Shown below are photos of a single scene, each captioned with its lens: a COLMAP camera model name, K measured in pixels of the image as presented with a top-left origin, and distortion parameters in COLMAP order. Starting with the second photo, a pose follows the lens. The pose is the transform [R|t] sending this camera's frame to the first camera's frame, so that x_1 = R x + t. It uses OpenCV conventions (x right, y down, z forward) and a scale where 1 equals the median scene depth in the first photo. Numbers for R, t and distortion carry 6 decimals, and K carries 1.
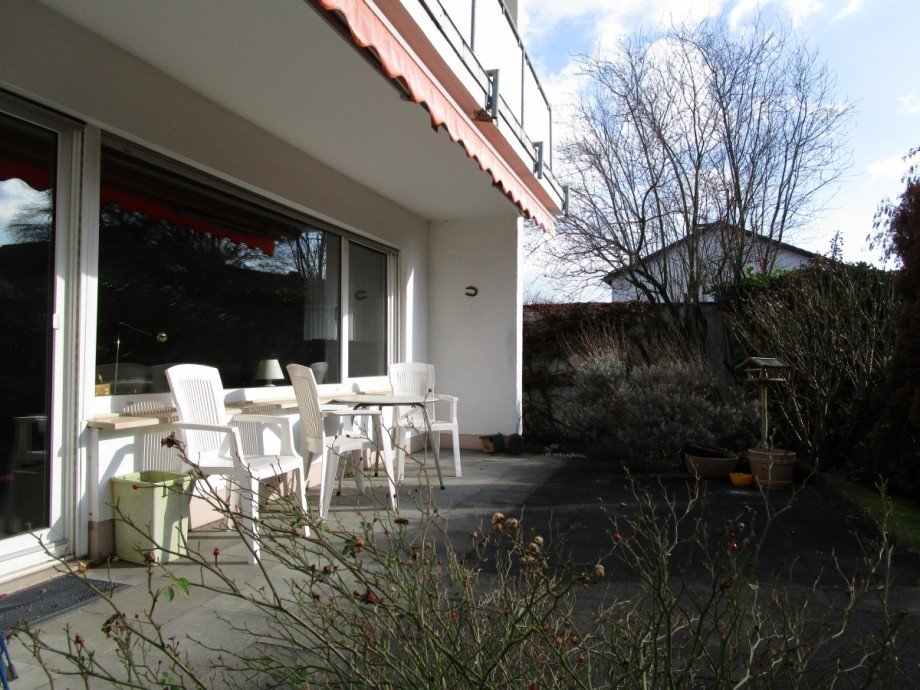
lens RADIAL K [[661.9, 0, 456.4], [0, 661.9, 340.1], [0, 0, 1]] dist [-0.024757, 0.009549]
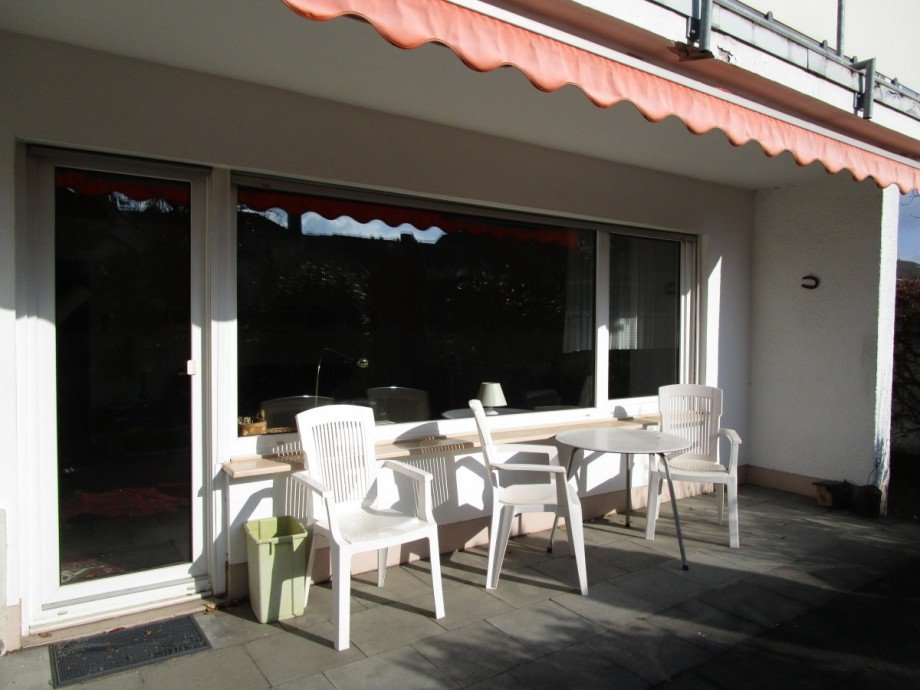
lens RADIAL K [[661.9, 0, 456.4], [0, 661.9, 340.1], [0, 0, 1]] dist [-0.024757, 0.009549]
pose [[0.799531, 0.017996, -0.600355, 0.316314], [0.013221, 0.998782, 0.047545, -0.105499], [0.600479, -0.045951, 0.798319, 0.385595]]
